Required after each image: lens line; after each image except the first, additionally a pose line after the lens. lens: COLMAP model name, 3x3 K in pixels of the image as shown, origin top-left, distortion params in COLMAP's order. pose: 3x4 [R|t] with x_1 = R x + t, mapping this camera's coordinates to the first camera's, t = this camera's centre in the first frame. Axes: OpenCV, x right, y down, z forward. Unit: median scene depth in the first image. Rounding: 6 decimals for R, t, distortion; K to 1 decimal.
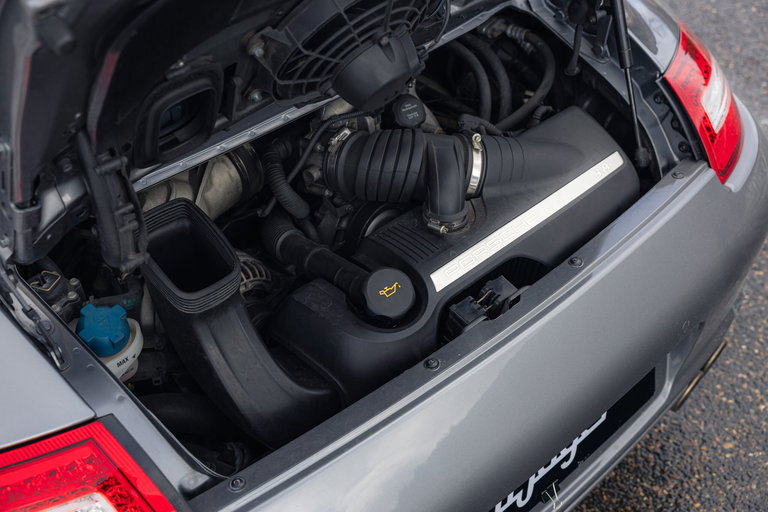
lens RADIAL K [[953.1, 0, 384.0], [0, 953.1, 256.0], [0, 0, 1]] dist [0.005795, 0.001611]
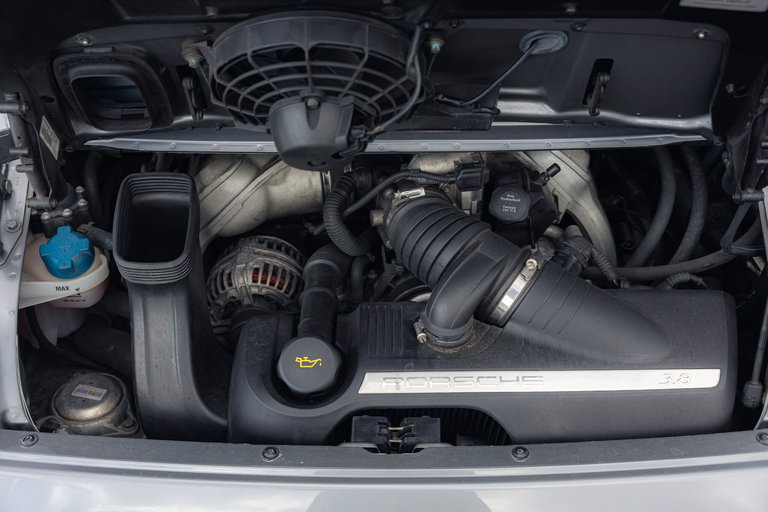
lens RADIAL K [[991.2, 0, 384.0], [0, 991.2, 256.0], [0, 0, 1]] dist [0.001192, -0.004854]
pose [[0.735361, 0.453899, -0.503209, 0.478034], [-0.446905, 0.883013, 0.143405, -0.216433], [0.509431, 0.119432, 0.852183, 0.219083]]
